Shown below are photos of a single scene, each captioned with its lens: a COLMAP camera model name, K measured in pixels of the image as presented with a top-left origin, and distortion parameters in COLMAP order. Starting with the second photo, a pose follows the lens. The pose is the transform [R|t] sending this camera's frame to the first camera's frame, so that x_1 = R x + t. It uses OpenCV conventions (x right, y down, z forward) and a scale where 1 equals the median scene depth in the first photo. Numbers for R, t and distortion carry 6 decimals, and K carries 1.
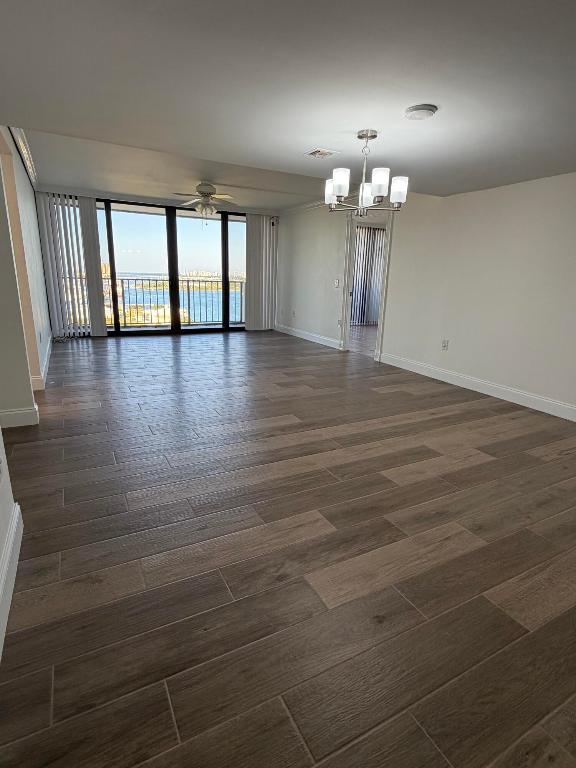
lens RADIAL K [[405.7, 0, 288.0], [0, 405.7, 384.0], [0, 0, 1]] dist [0.000851, -0.000060]
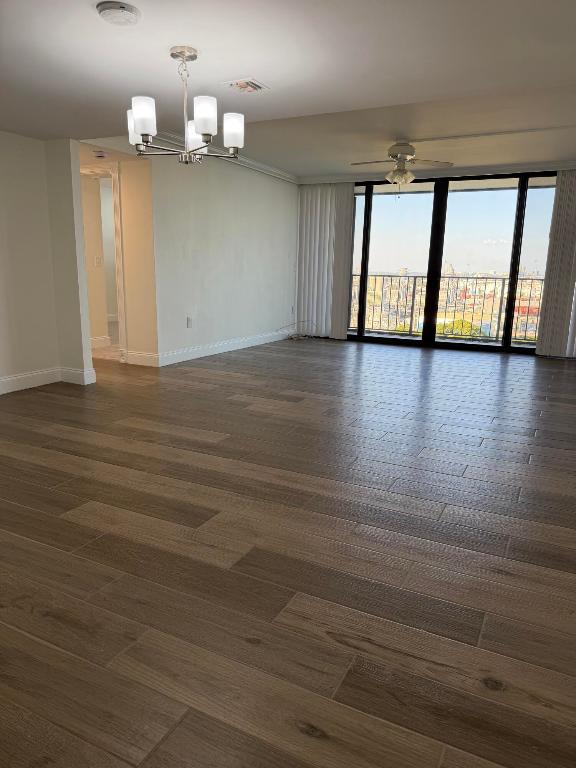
lens RADIAL K [[528.4, 0, 289.2], [0, 528.4, 404.5], [0, 0, 1]] dist [-0.002646, -0.003367]
pose [[0.581307, 0.183757, -0.792664, 0.423146], [-0.214459, 0.974321, 0.068593, -0.035337], [0.784914, 0.130120, 0.605788, 0.244512]]
